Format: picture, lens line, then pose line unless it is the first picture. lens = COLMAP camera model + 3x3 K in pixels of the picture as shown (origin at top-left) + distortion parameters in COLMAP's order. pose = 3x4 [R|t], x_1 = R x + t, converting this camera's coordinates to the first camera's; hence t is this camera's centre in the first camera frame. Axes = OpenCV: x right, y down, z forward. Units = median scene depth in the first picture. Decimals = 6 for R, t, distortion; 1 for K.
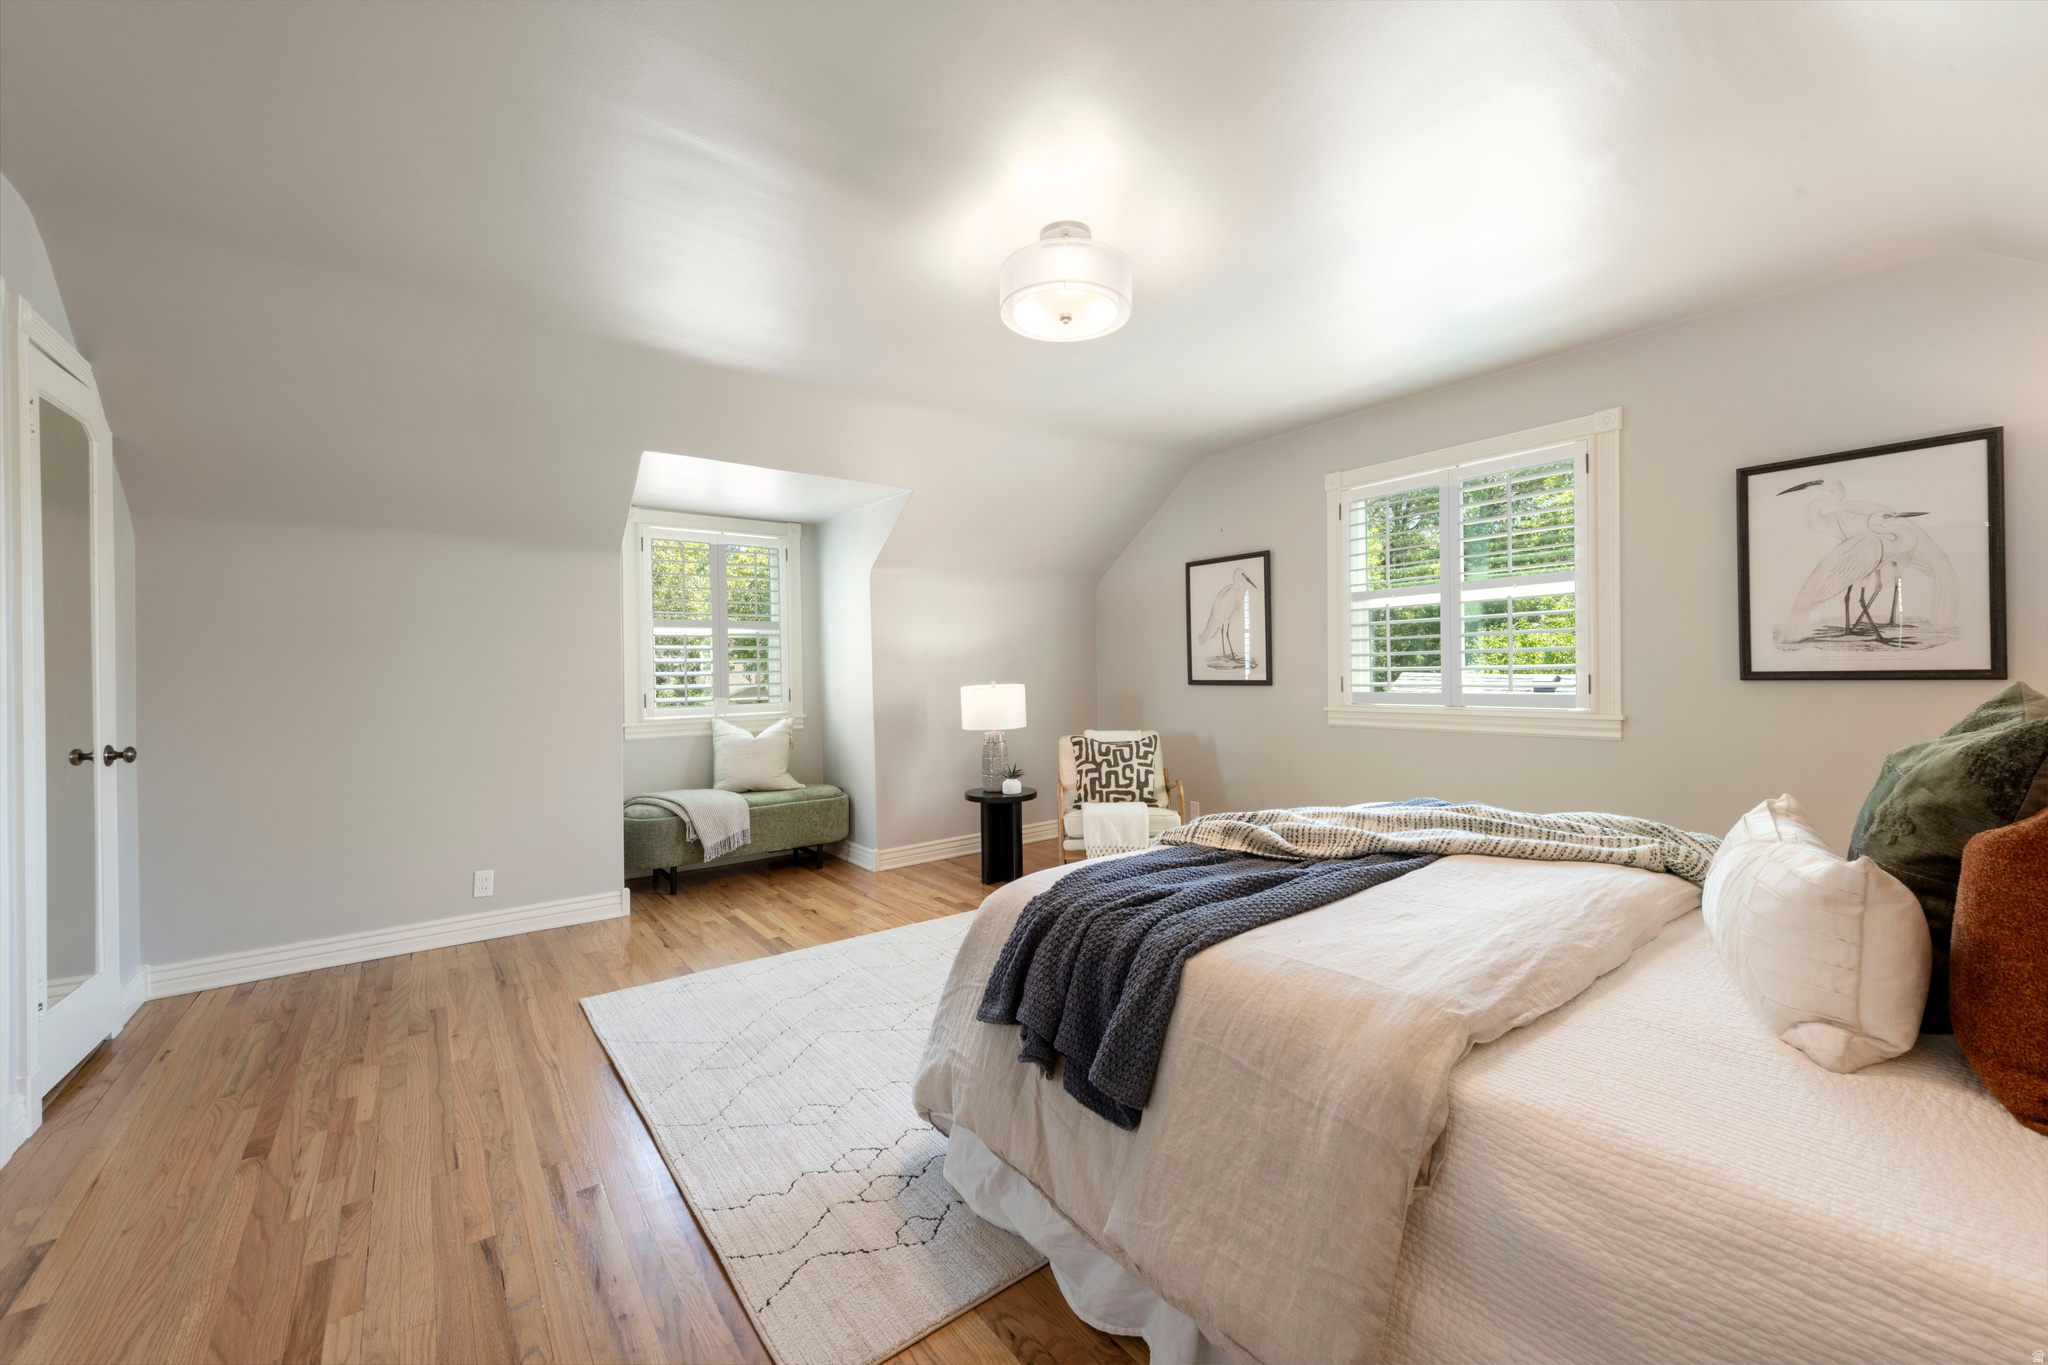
lens RADIAL K [[796.9, 0, 1029.3], [0, 796.9, 681.7], [0, 0, 1]] dist [0.001924, 0.000077]
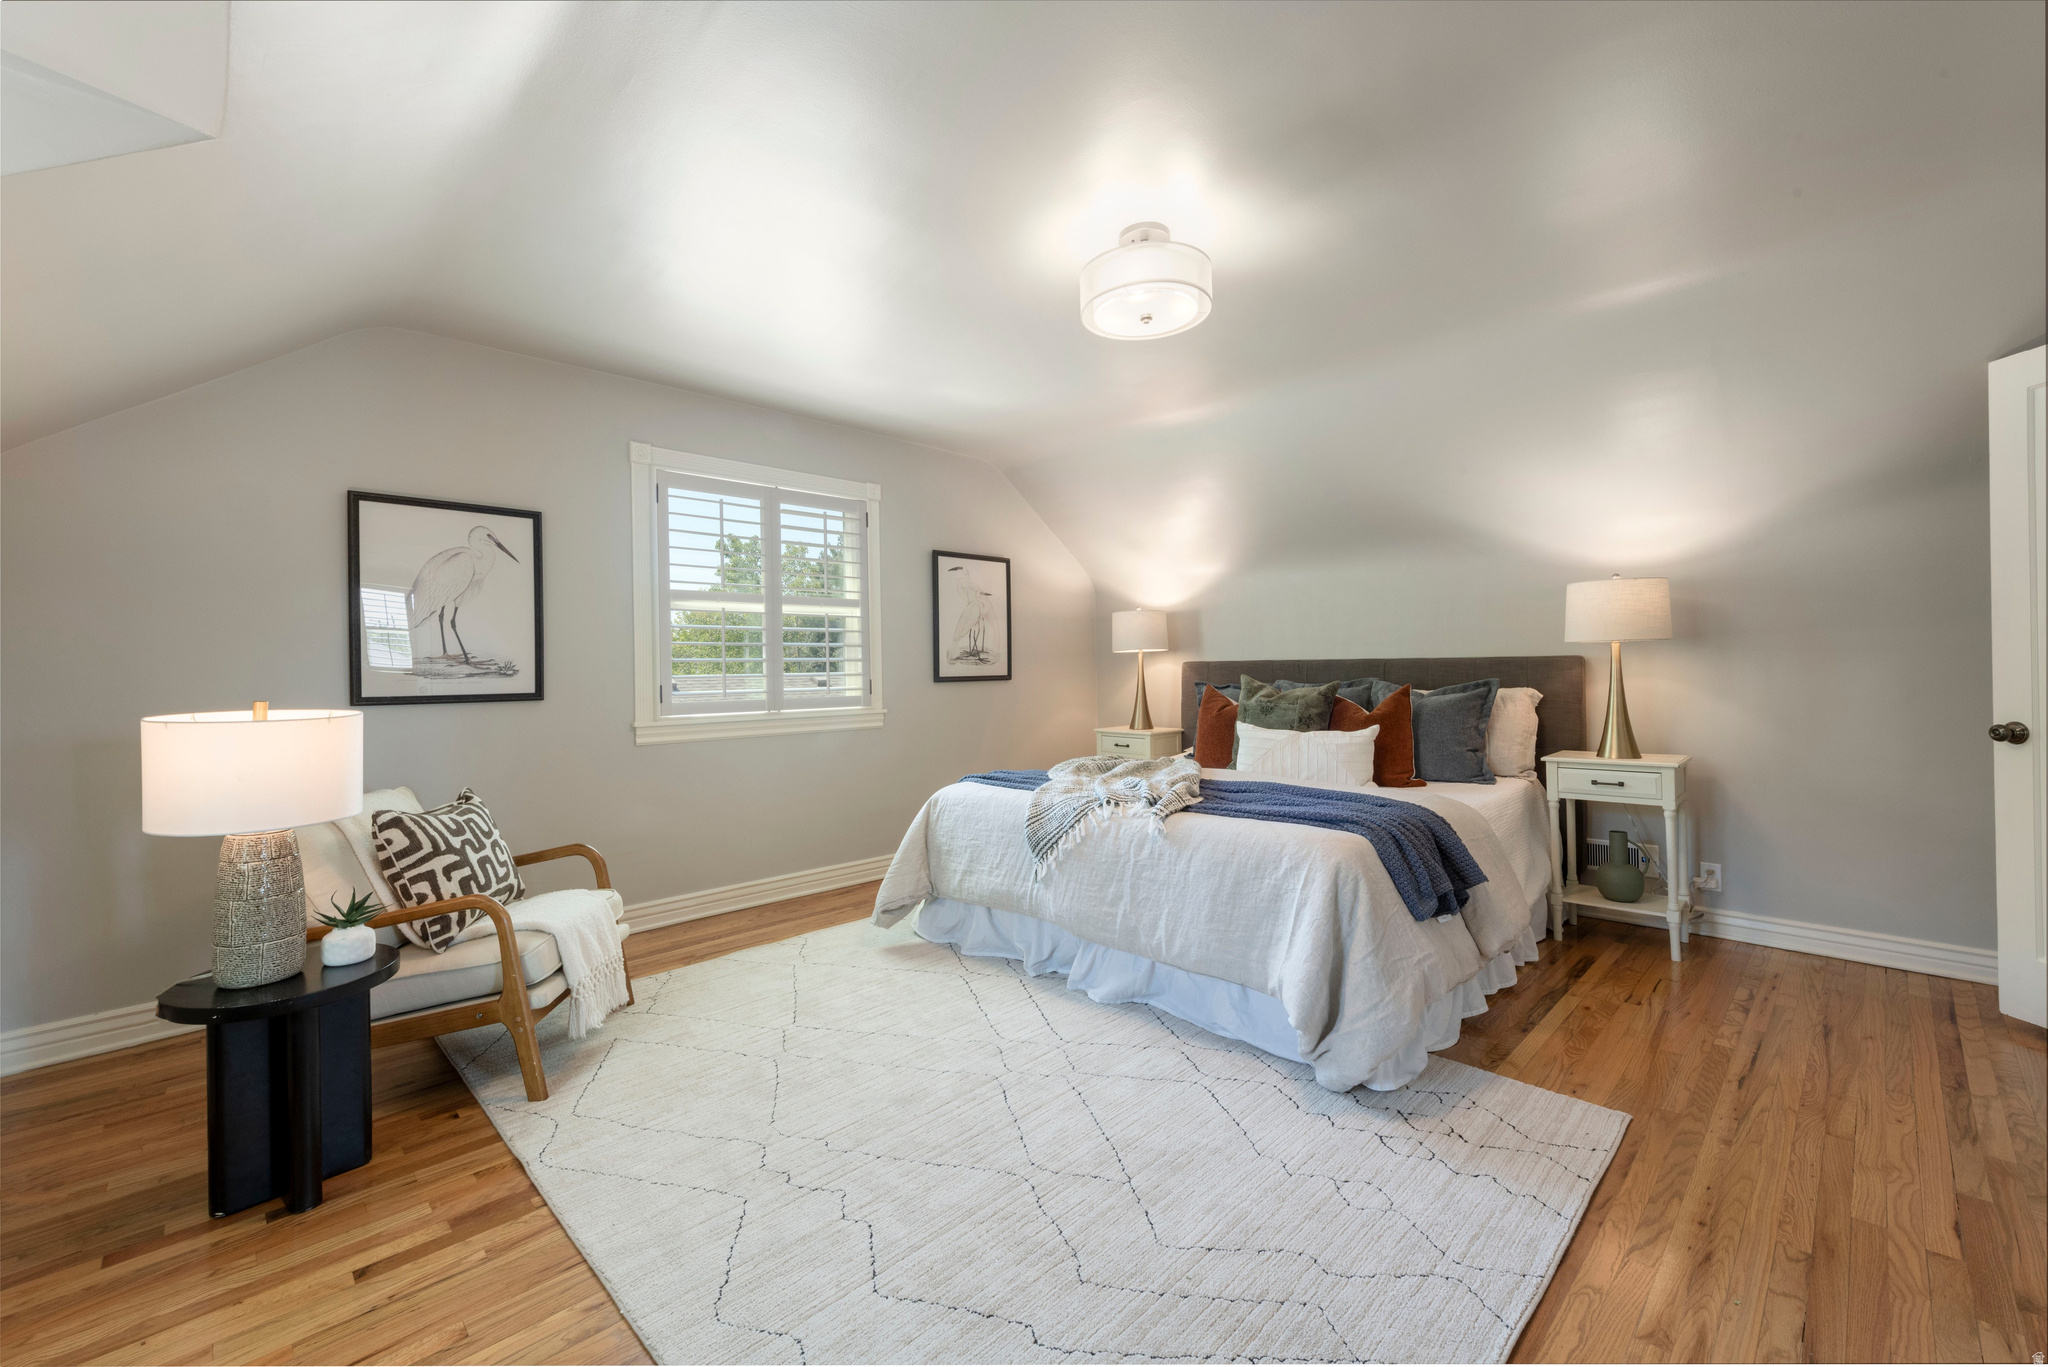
lens RADIAL K [[845.9, 0, 1017.8], [0, 845.9, 673.3], [0, 0, 1]] dist [0.012815, -0.000308]
pose [[-0.125701, 0.008872, 0.992029, -0.580792], [0.025153, 0.999667, -0.005753, -0.004614], [-0.991749, 0.024229, -0.125882, 0.759301]]
